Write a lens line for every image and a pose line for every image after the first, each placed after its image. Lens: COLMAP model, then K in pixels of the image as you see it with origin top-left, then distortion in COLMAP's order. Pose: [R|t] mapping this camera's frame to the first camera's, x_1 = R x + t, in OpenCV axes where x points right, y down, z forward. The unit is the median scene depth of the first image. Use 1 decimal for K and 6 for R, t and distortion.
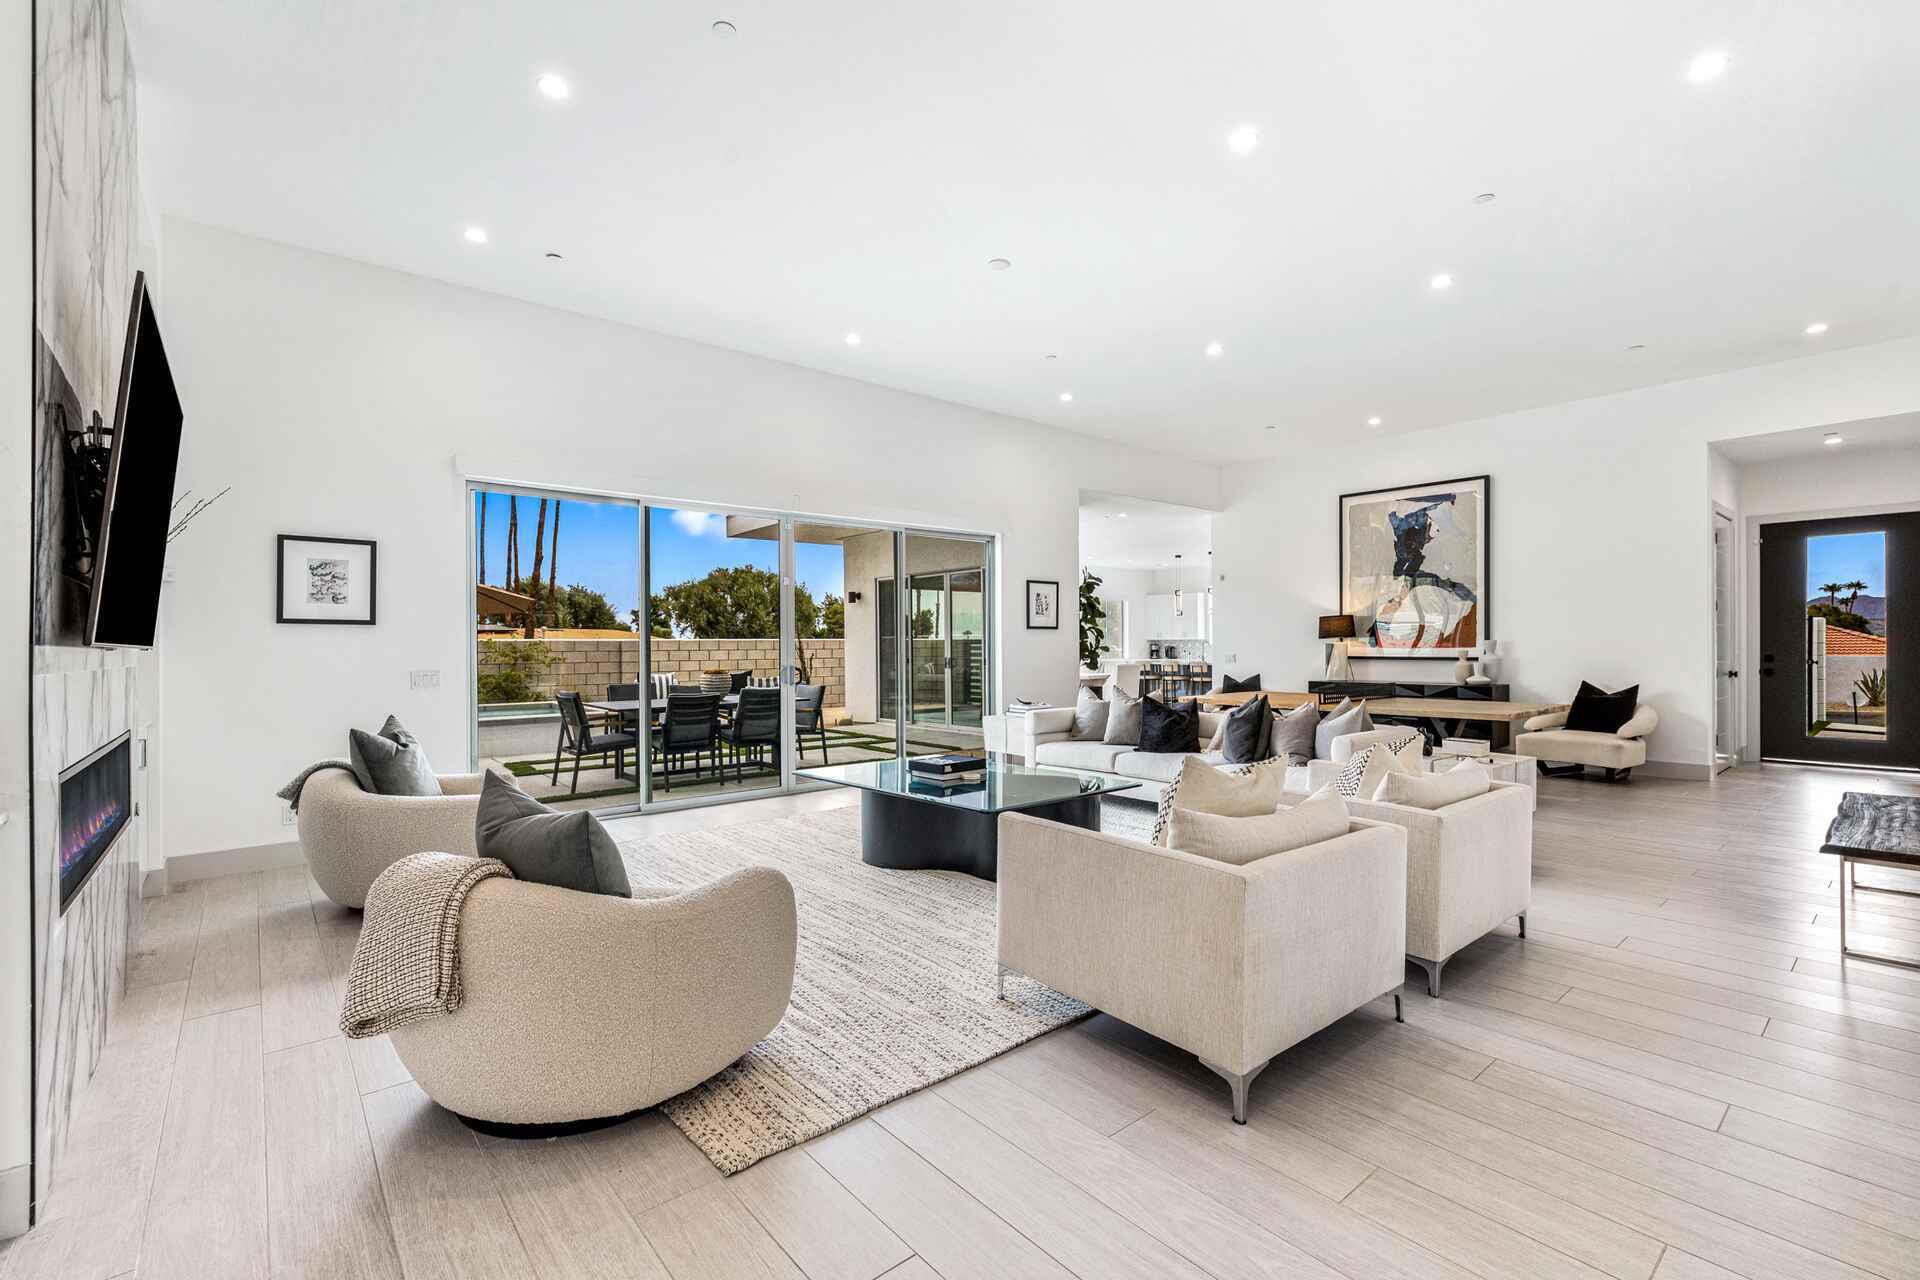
lens RADIAL K [[833.9, 0, 966.0], [0, 833.9, 650.6], [0, 0, 1]] dist [-0.001610, -0.000131]
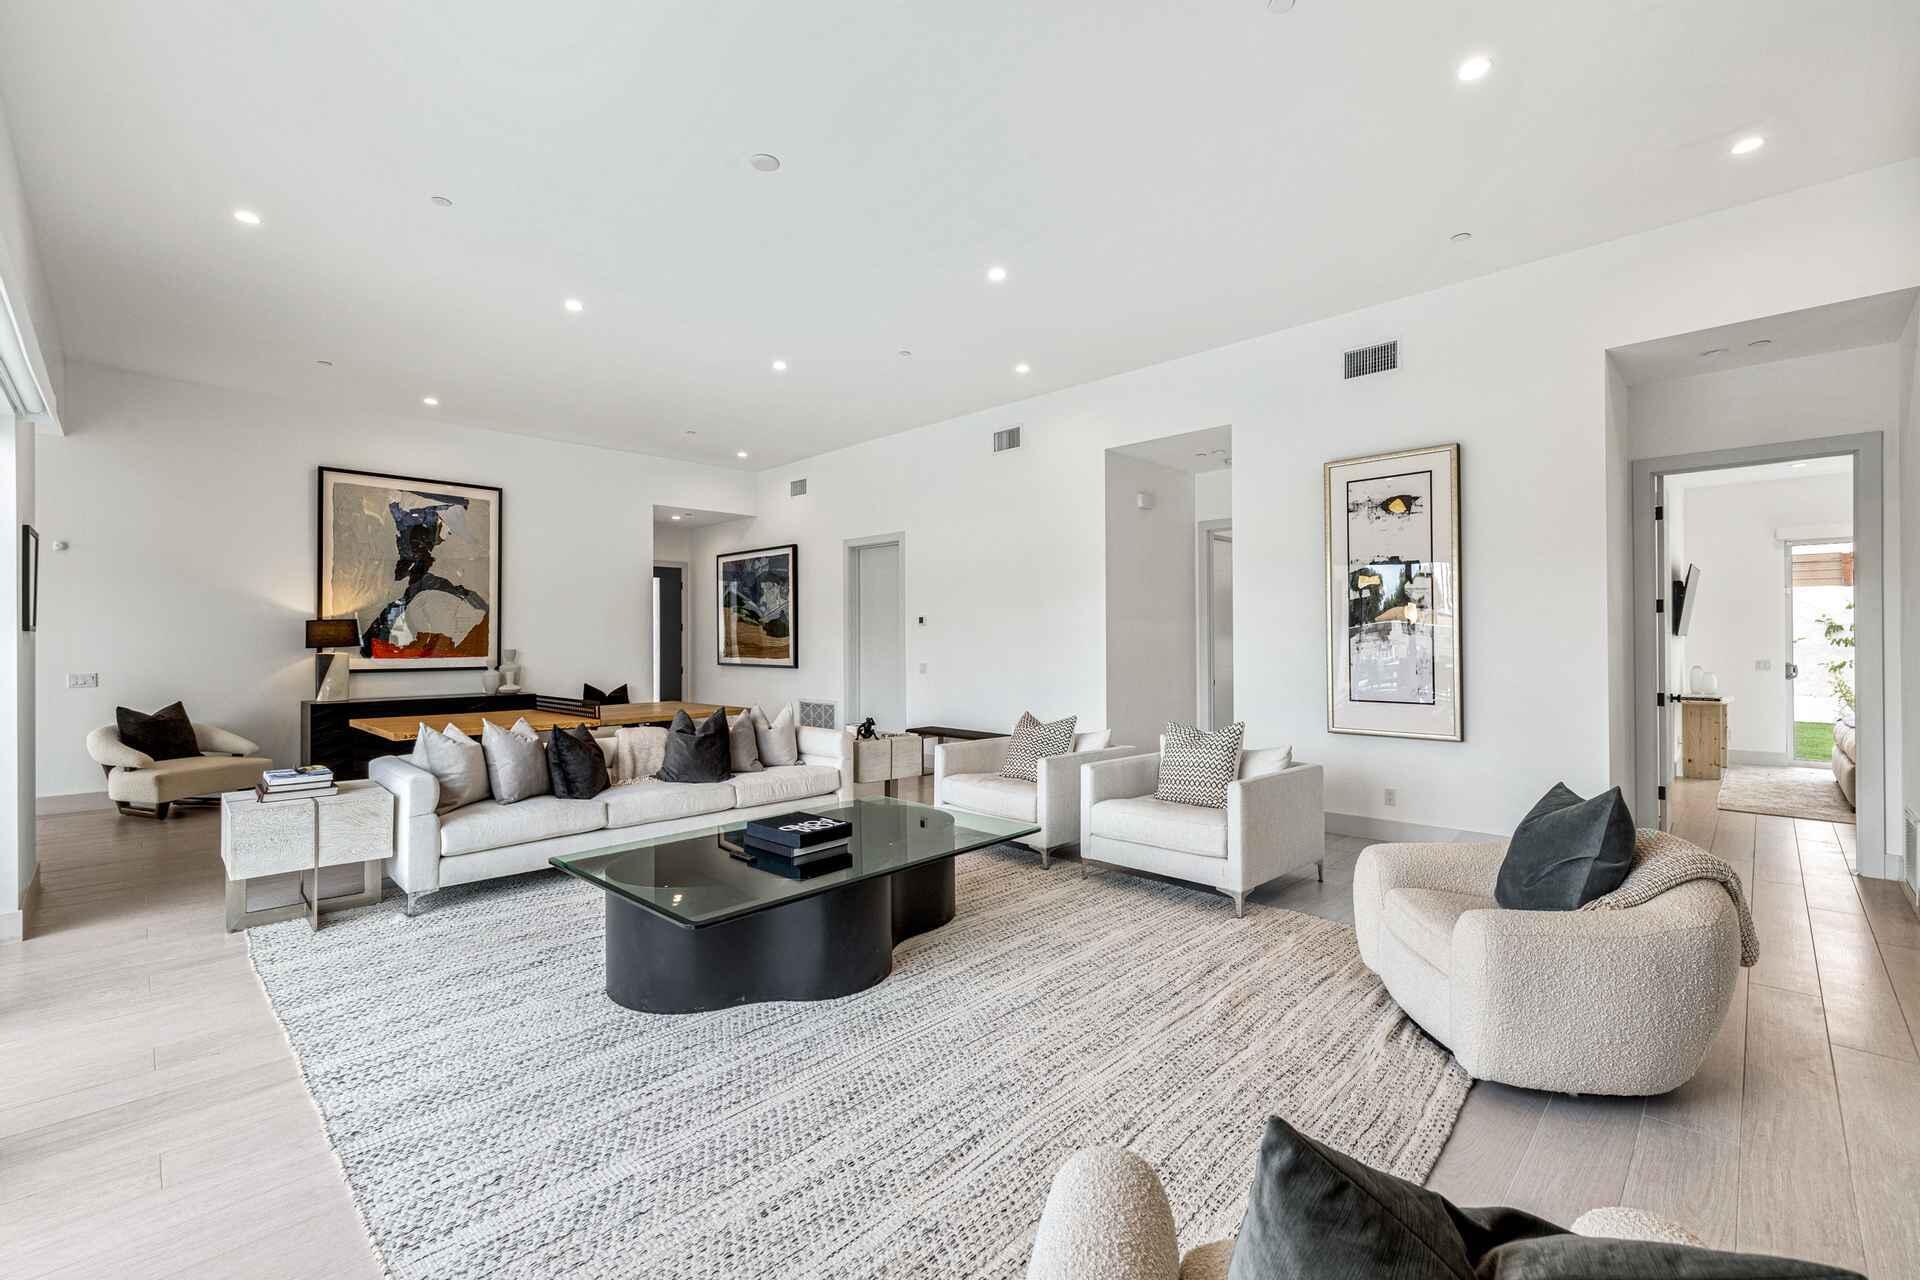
lens RADIAL K [[817.3, 0, 960.0], [0, 817.3, 640.0], [0, 0, 1]] dist [-0.011324, -0.000009]
pose [[-0.085528, 0.006989, 0.996311, -0.394710], [0.013169, 0.999896, -0.005883, -0.010041], [-0.996249, 0.012617, -0.085611, 0.495890]]
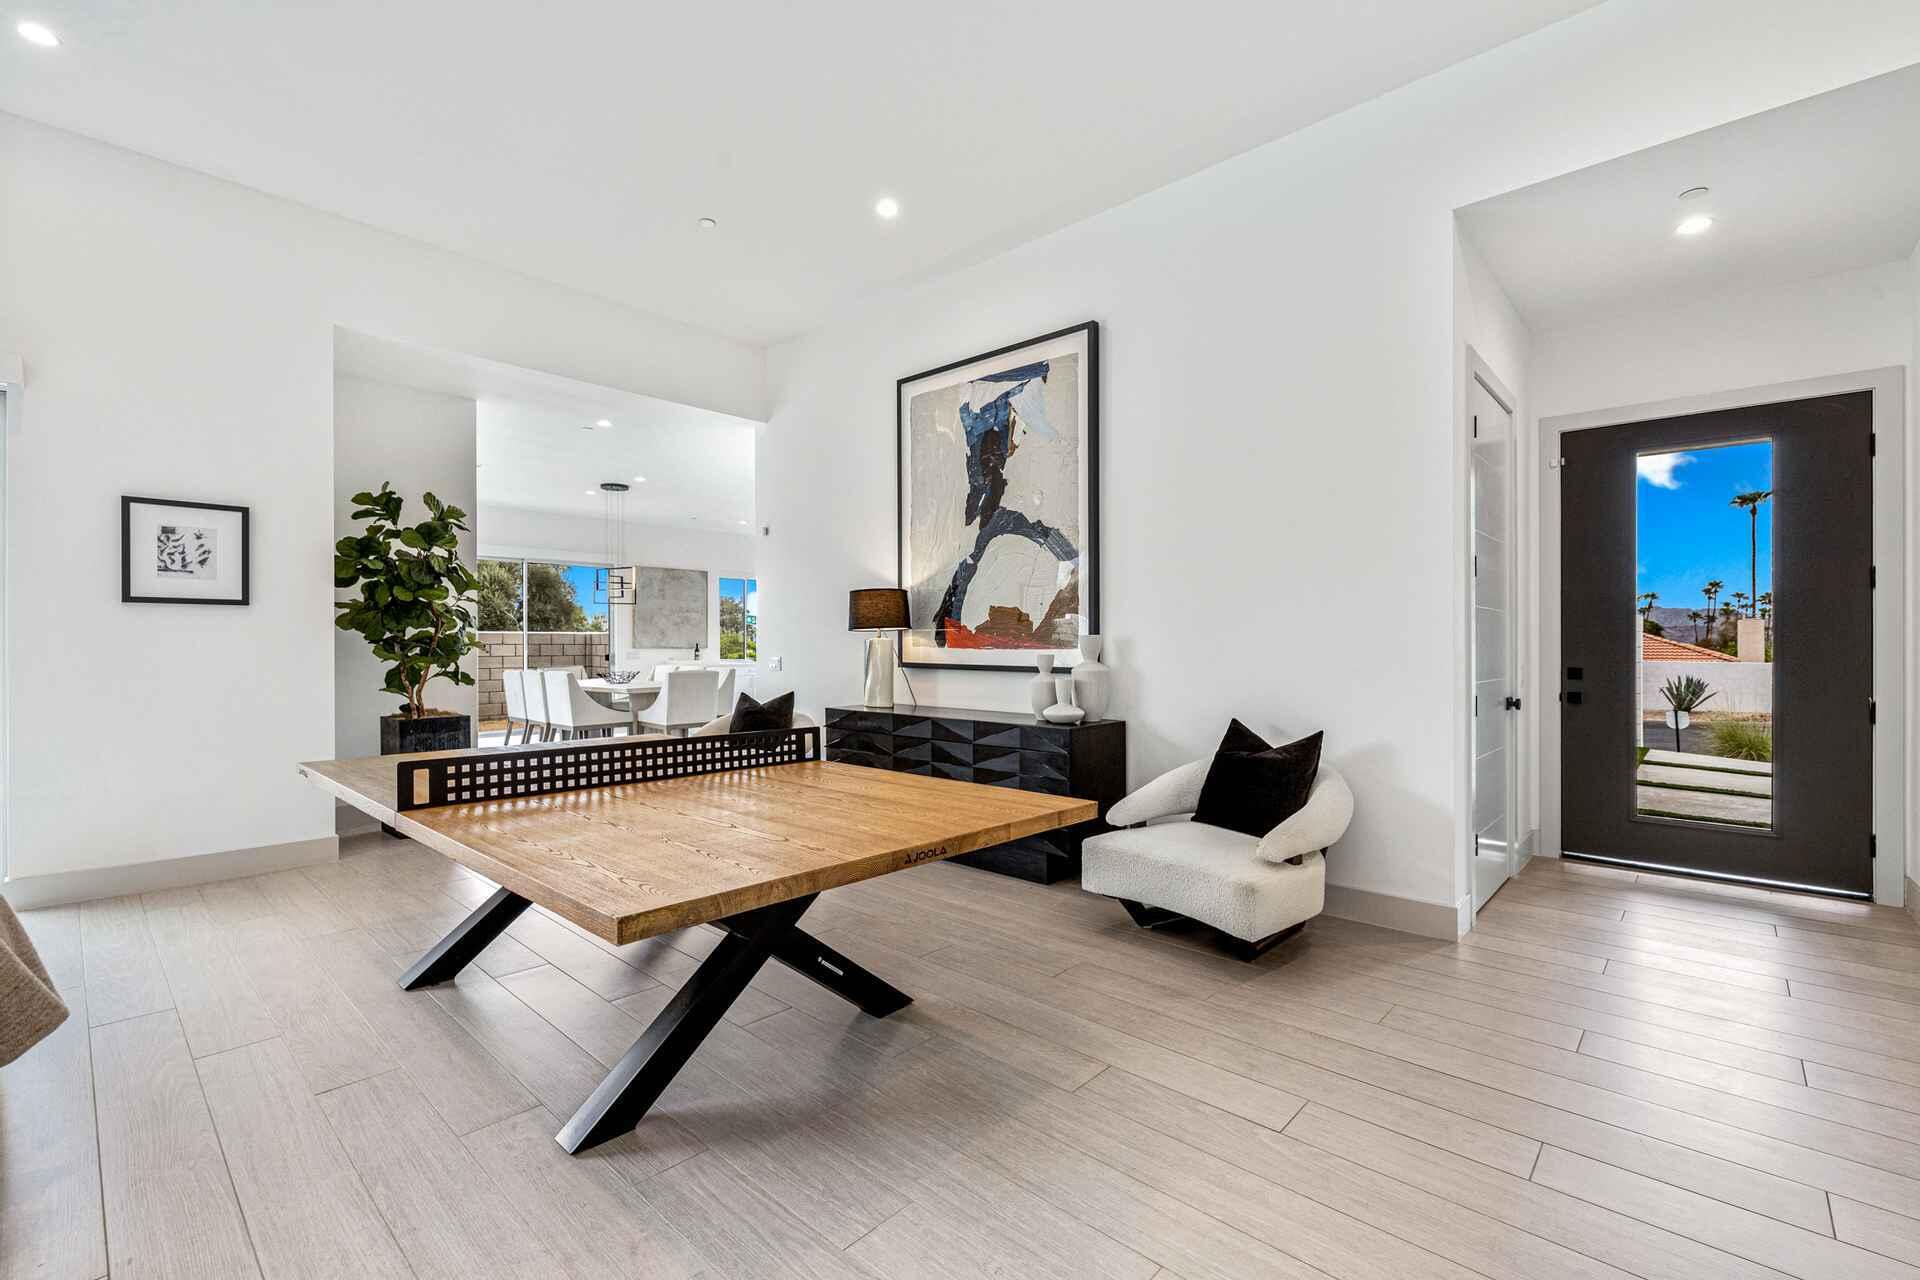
lens RADIAL K [[828.7, 0, 960.0], [0, 828.7, 640.0], [0, 0, 1]] dist [-0.003842, -0.000219]
pose [[0.992512, 0.008377, 0.121864, 0.452871], [-0.007049, 0.999911, -0.011320, -0.002796], [-0.121948, 0.010376, 0.992482, 0.464904]]
